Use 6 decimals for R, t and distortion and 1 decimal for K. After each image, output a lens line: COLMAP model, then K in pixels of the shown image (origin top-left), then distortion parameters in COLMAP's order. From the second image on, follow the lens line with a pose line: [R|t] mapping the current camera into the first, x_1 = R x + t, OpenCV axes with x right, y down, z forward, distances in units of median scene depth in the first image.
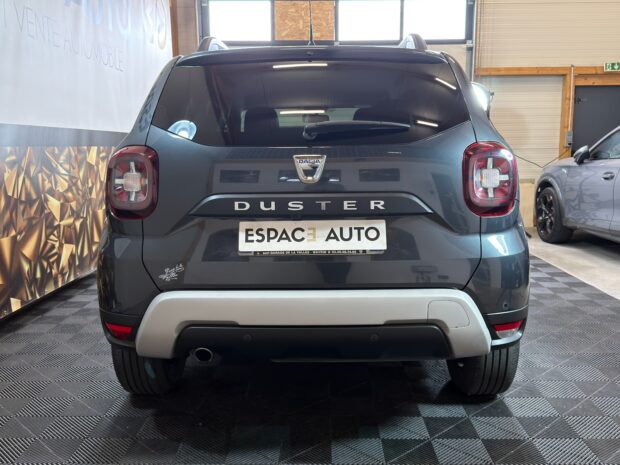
lens RADIAL K [[599.8, 0, 317.3], [0, 599.8, 232.7], [0, 0, 1]] dist [0.061125, -0.004682]
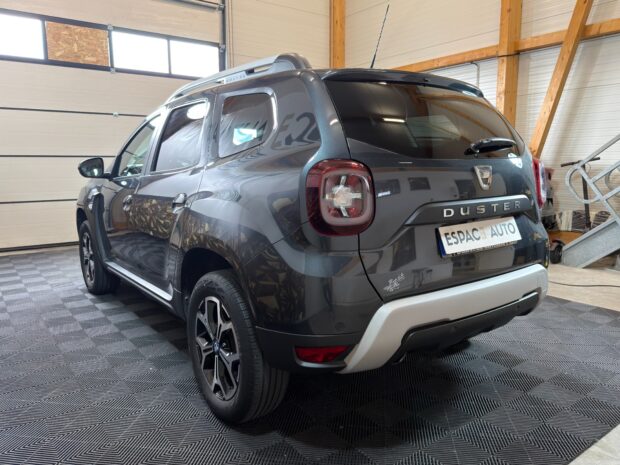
lens RADIAL K [[469.9, 0, 309.9], [0, 469.9, 236.1], [0, 0, 1]] dist [0.001310, -0.002639]
pose [[0.801917, -0.089706, 0.590663, -0.367593], [0.086473, 0.995680, 0.033816, -0.023081], [-0.591145, 0.023959, 0.806210, 0.200285]]
